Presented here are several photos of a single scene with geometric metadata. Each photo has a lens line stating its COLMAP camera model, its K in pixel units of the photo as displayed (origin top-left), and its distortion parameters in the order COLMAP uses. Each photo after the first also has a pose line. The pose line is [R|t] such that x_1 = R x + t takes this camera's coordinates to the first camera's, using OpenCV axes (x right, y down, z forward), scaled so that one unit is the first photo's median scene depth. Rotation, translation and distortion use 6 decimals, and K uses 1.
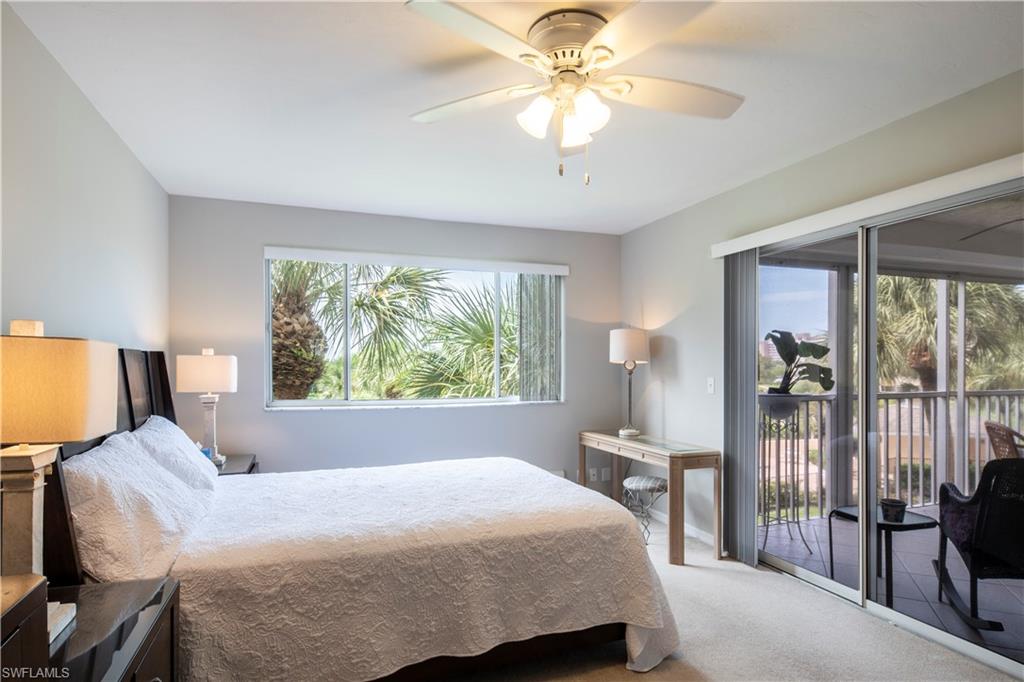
lens RADIAL K [[560.1, 0, 514.1], [0, 560.1, 359.5], [0, 0, 1]] dist [-0.000620, -0.000196]
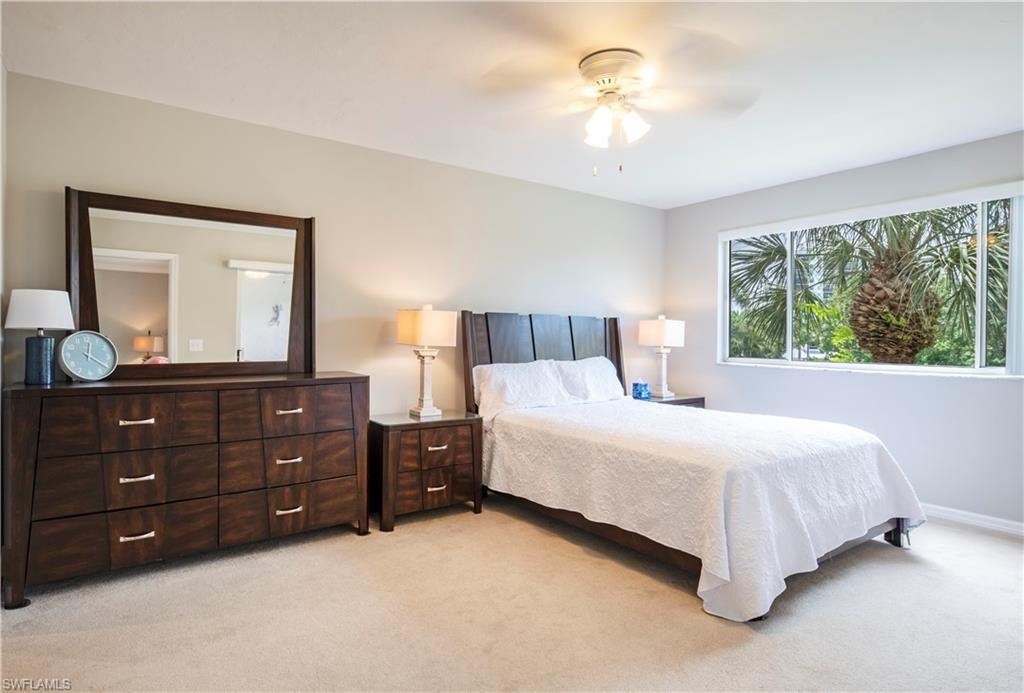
lens RADIAL K [[575.0, 0, 512.0], [0, 575.0, 346.5], [0, 0, 1]] dist [0.001618, 0.000075]
pose [[0.252695, 0.017594, -0.967386, 1.234813], [-0.002177, 0.999842, 0.017616, 0.058309], [0.967544, -0.002346, 0.252694, 0.420278]]
